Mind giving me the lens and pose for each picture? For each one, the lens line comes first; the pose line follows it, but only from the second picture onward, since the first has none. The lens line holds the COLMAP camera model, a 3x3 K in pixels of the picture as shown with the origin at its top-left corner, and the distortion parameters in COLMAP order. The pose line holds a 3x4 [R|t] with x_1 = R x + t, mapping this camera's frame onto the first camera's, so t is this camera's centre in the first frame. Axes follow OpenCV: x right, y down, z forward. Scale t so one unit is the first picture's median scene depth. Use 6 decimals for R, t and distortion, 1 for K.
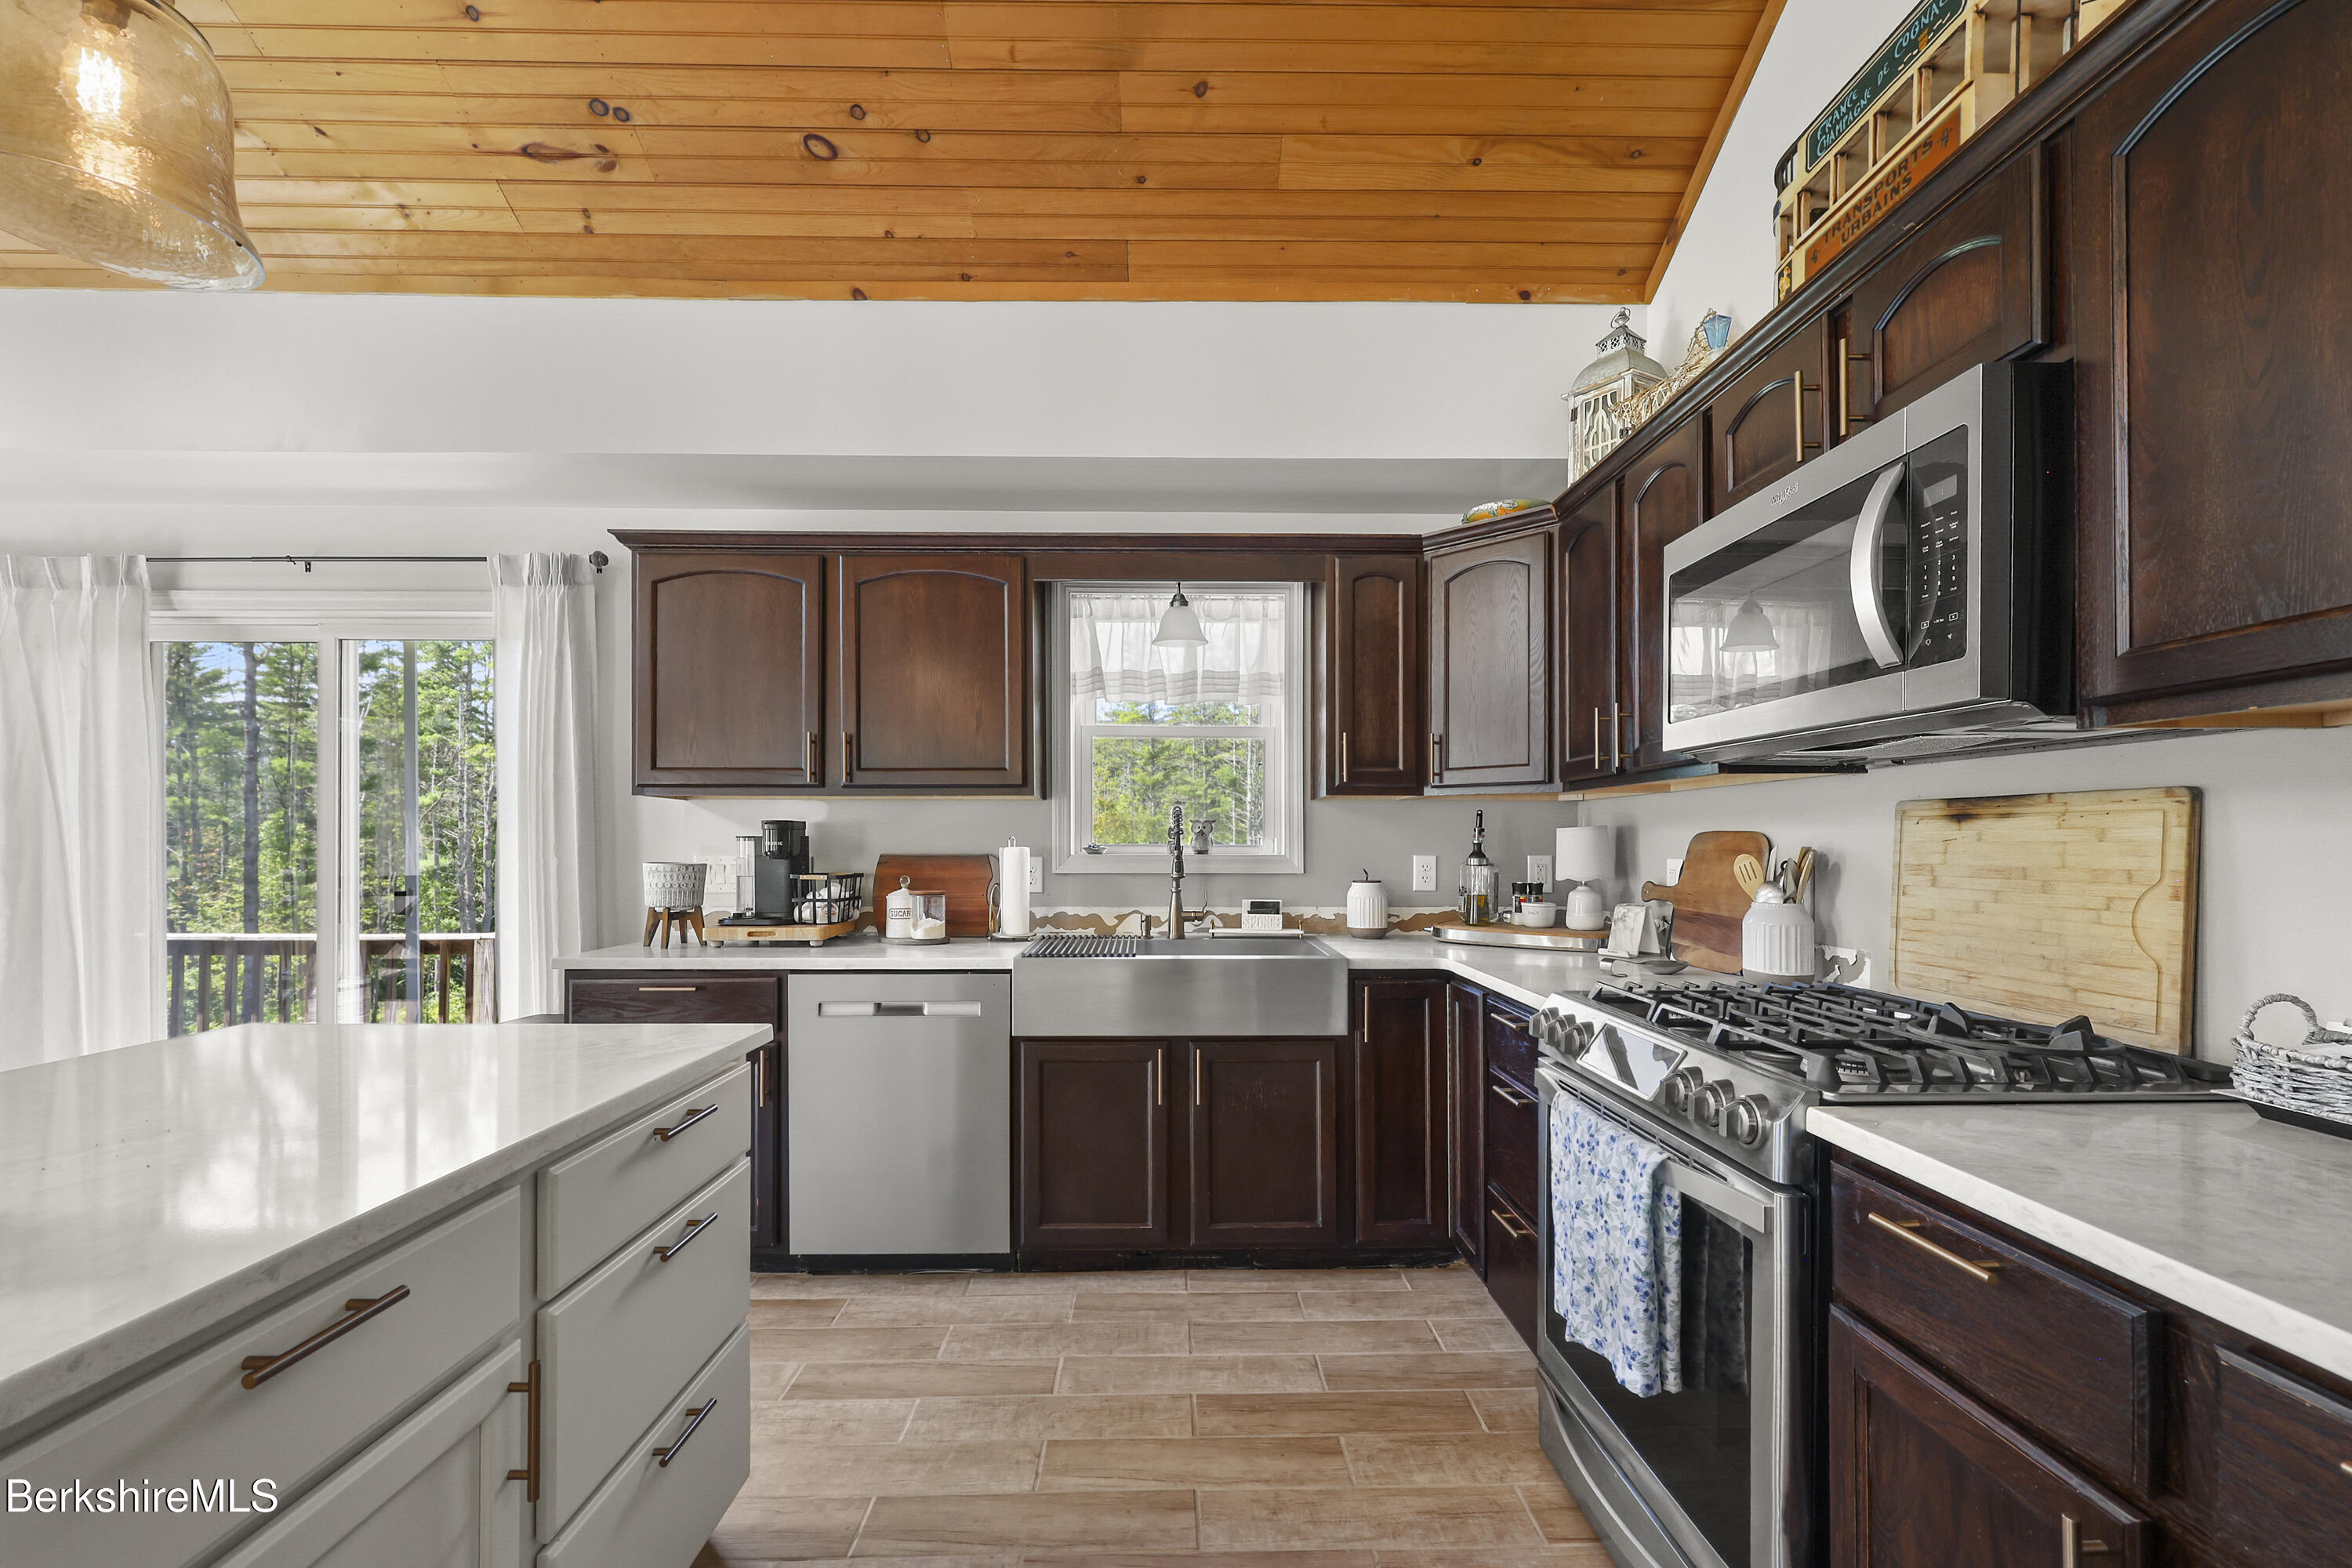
lens RADIAL K [[964.9, 0, 1194.7], [0, 964.9, 837.7], [0, 0, 1]] dist [0.010249, 0.000134]
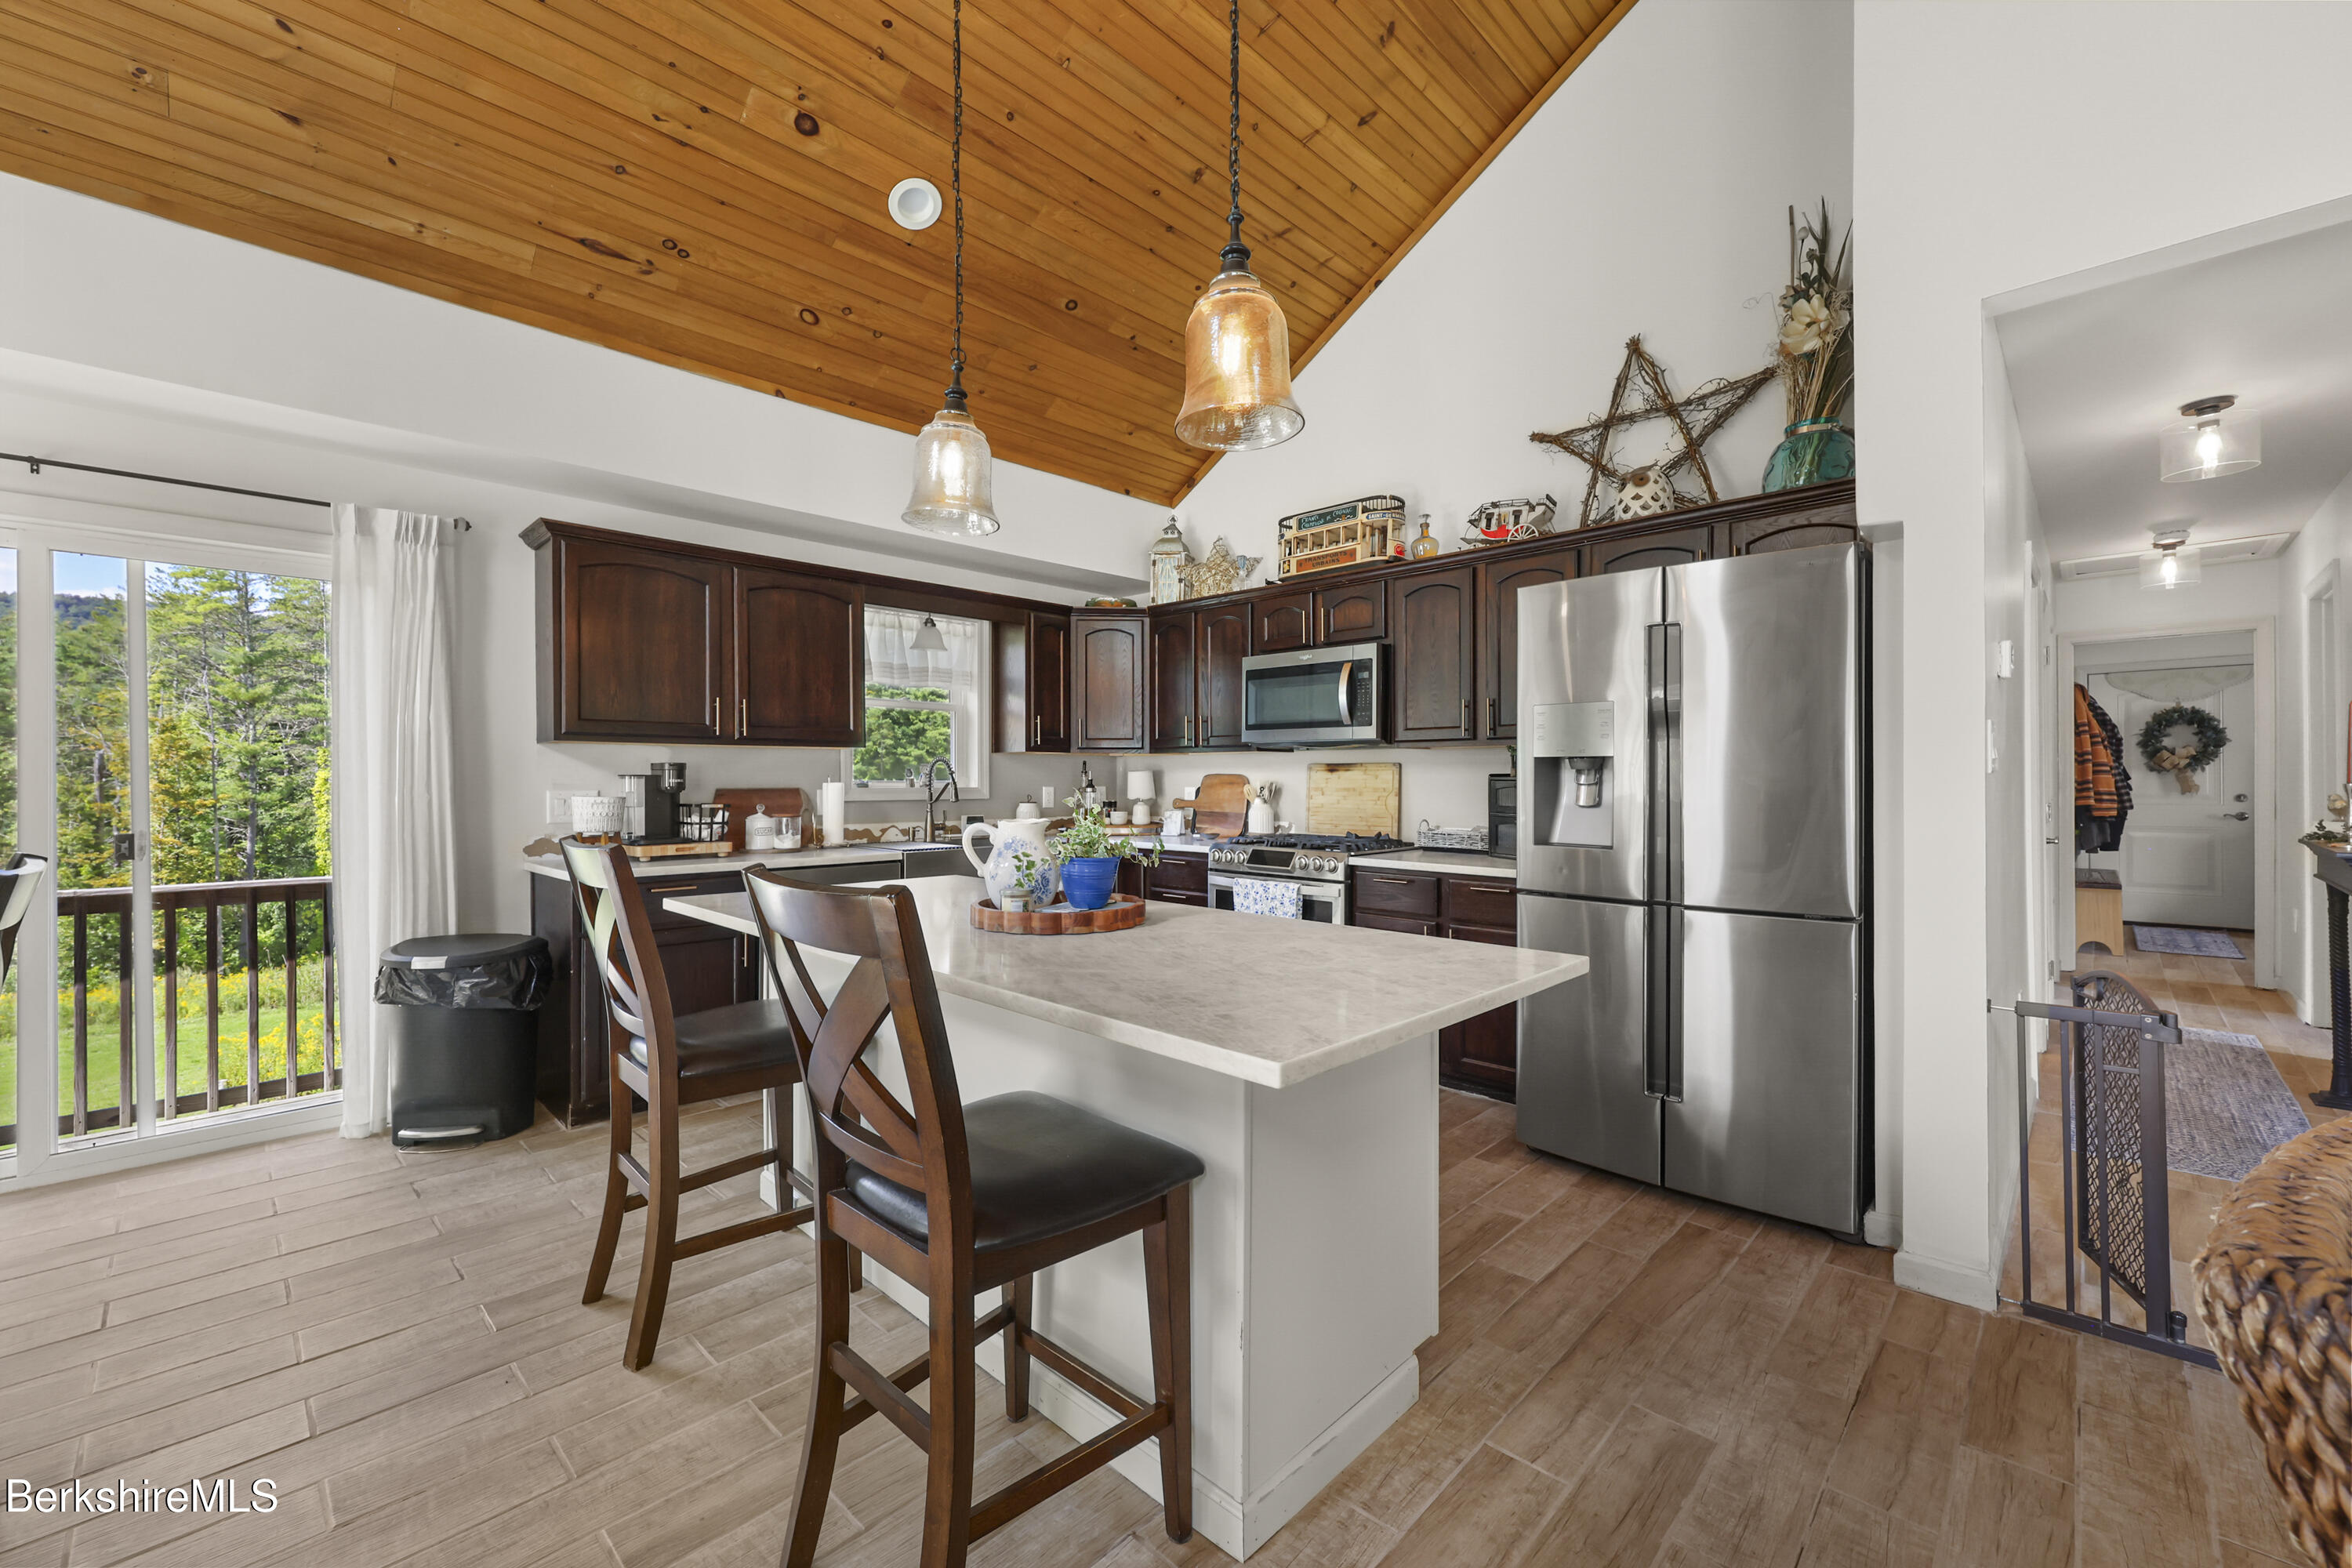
lens RADIAL K [[964.9, 0, 1167.2], [0, 964.9, 778.7], [0, 0, 1]] dist [0.010249, 0.000134]
pose [[0.713335, -0.000939, 0.700822, -0.960247], [-0.003163, 0.999985, 0.004560, -0.005020], [-0.700816, -0.005469, 0.713321, -0.422205]]
